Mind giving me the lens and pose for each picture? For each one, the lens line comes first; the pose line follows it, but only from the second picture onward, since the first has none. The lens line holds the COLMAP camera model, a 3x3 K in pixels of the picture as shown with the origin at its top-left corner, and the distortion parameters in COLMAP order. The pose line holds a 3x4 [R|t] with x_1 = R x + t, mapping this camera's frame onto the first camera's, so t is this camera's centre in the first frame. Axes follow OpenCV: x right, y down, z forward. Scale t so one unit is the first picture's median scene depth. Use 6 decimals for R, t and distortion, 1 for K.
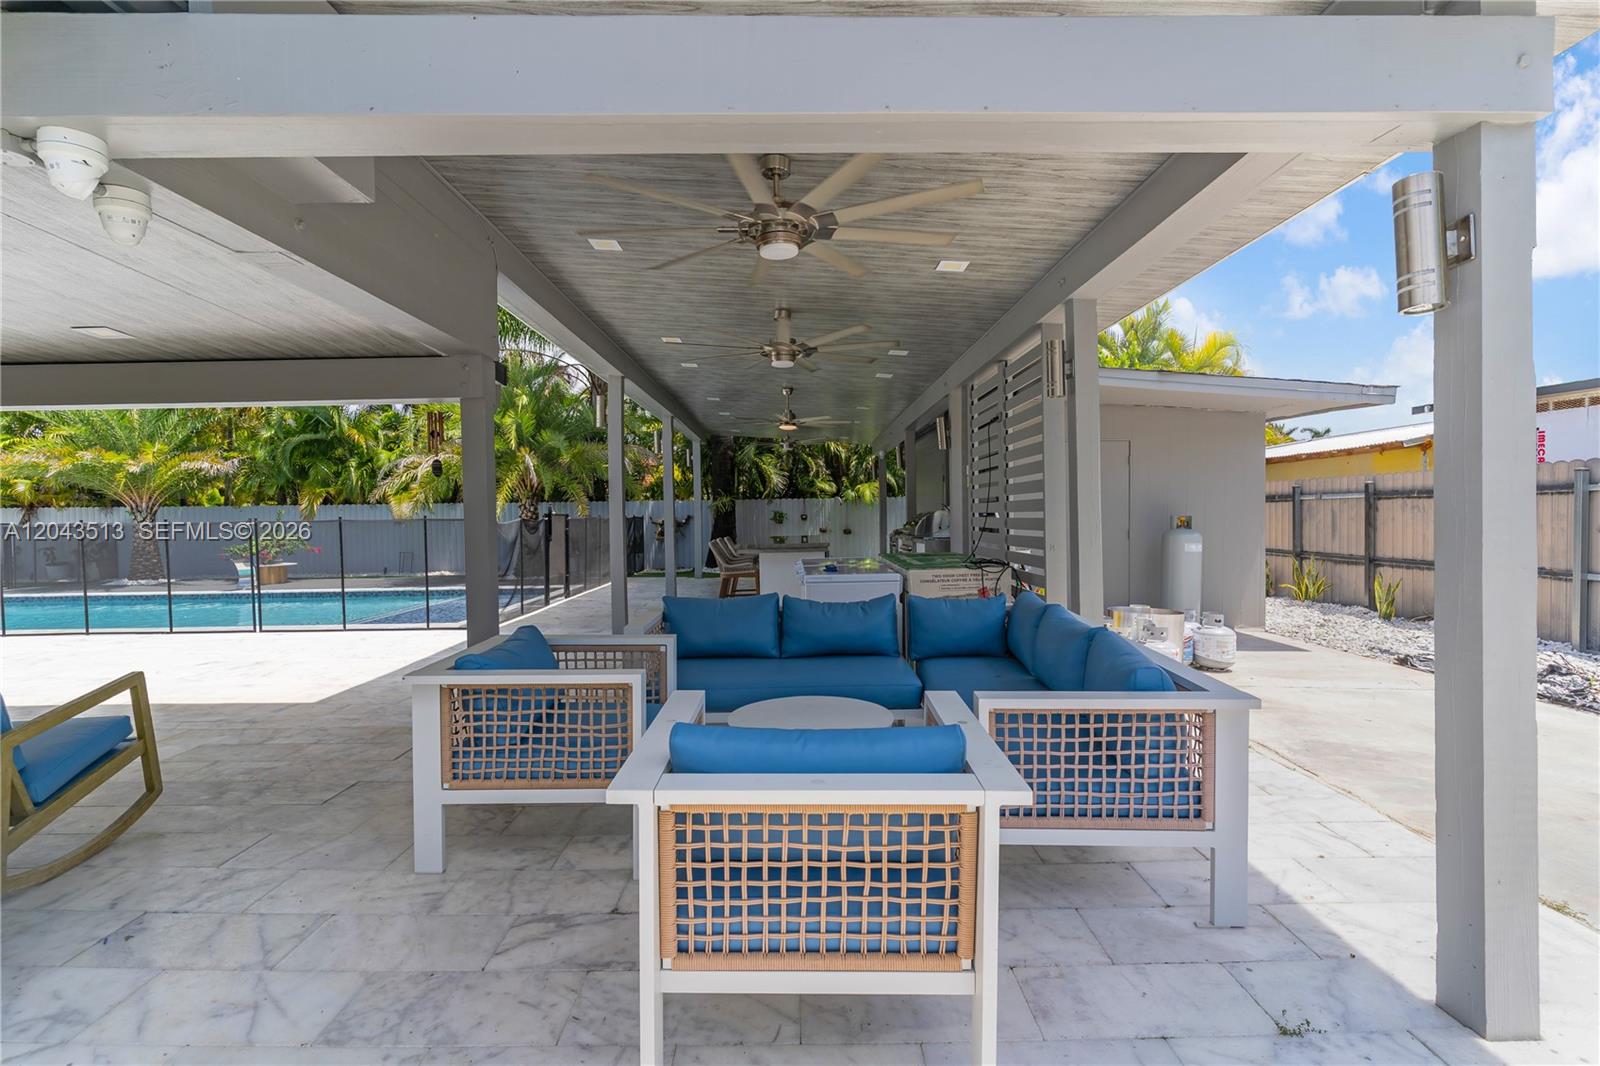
lens RADIAL K [[776.4, 0, 806.5], [0, 776.4, 533.8], [0, 0, 1]] dist [0.000994, -0.000061]
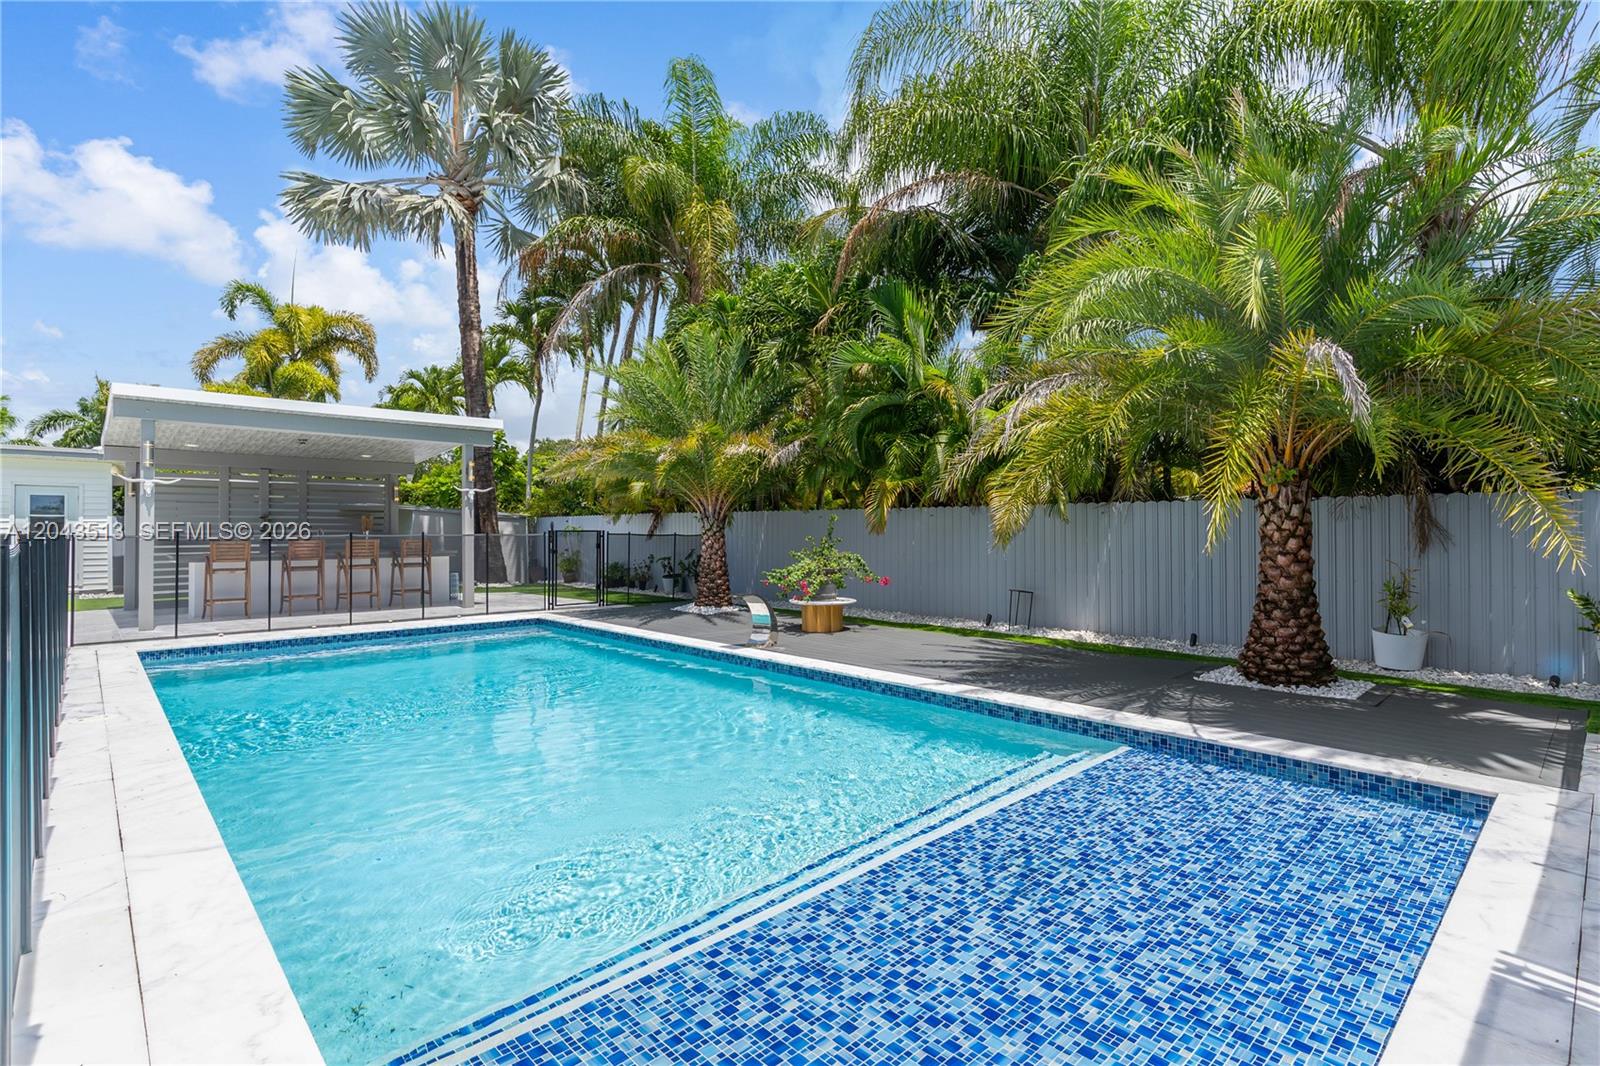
lens RADIAL K [[763.6, 0, 800.0], [0, 763.6, 533.0], [0, 0, 1]] dist [0.004760, 0.000493]
pose [[0.676015, 0.016082, -0.736712, -0.231466], [-0.023409, 0.999726, 0.000342, -0.014970], [0.736516, 0.017015, 0.676206, 0.539819]]
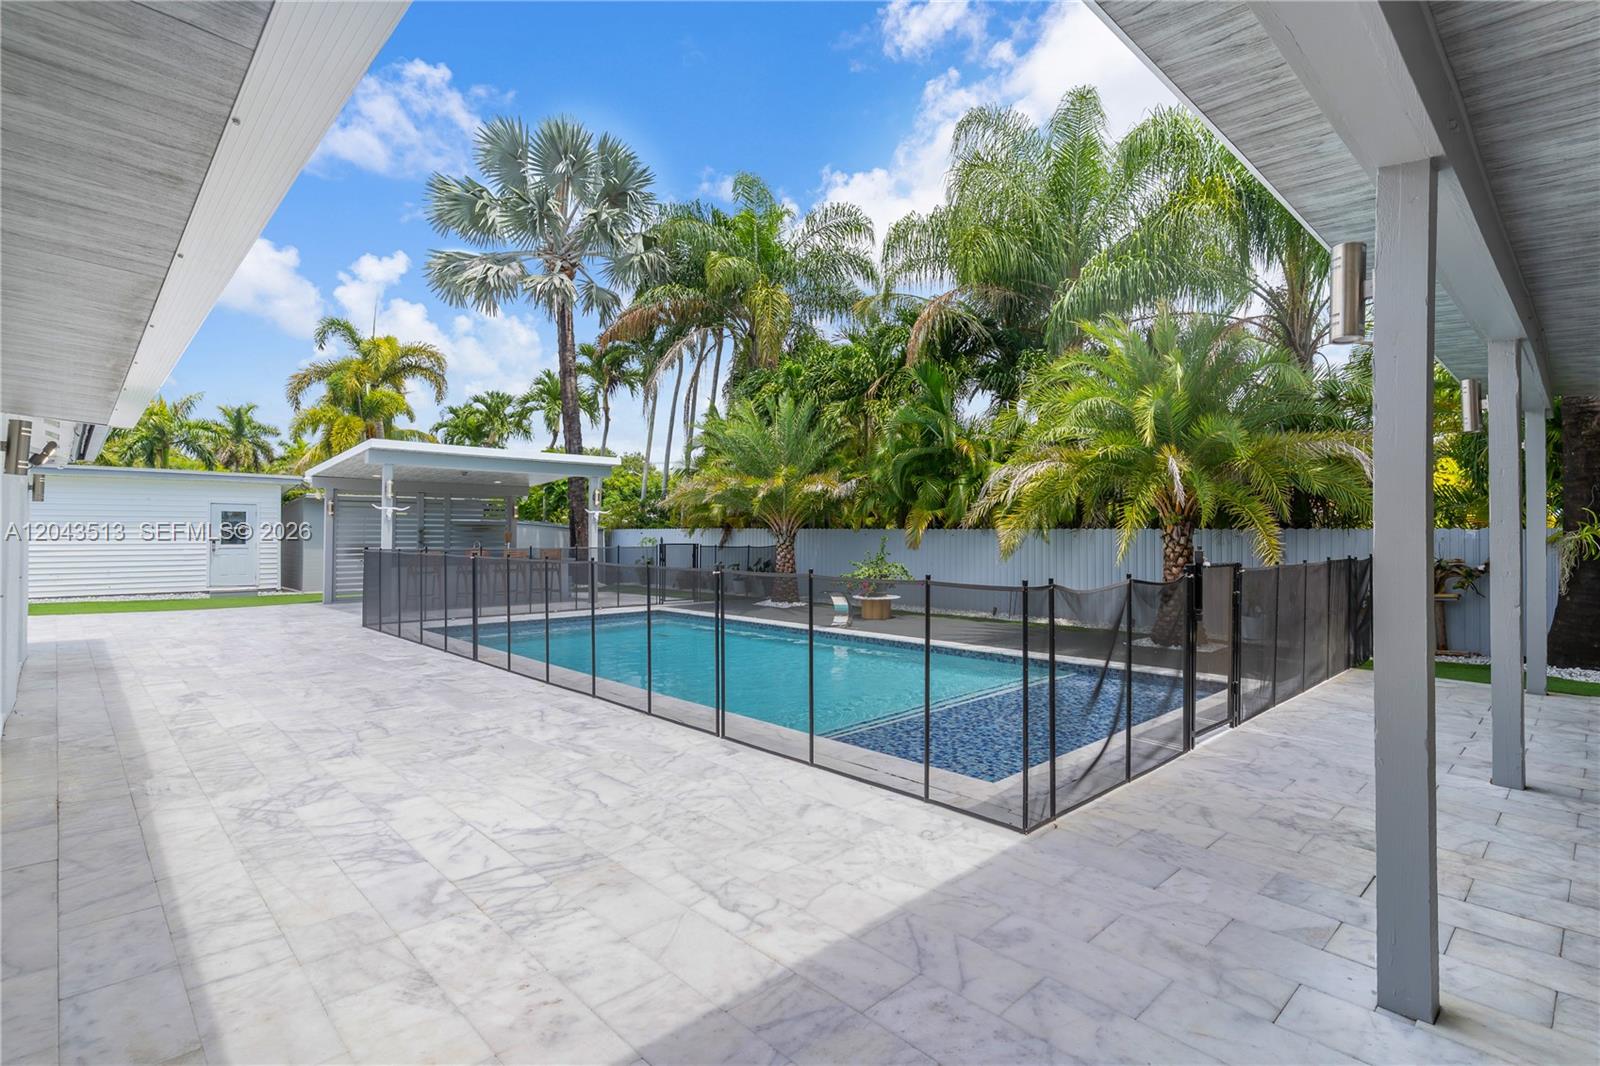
lens RADIAL K [[776.4, 0, 806.5], [0, 776.4, 533.8], [0, 0, 1]] dist [0.000994, -0.000061]
pose [[0.685700, 0.016425, -0.727699, -0.094227], [-0.029789, 0.999541, -0.005509, -0.024309], [0.727275, 0.025455, 0.685874, 0.317943]]
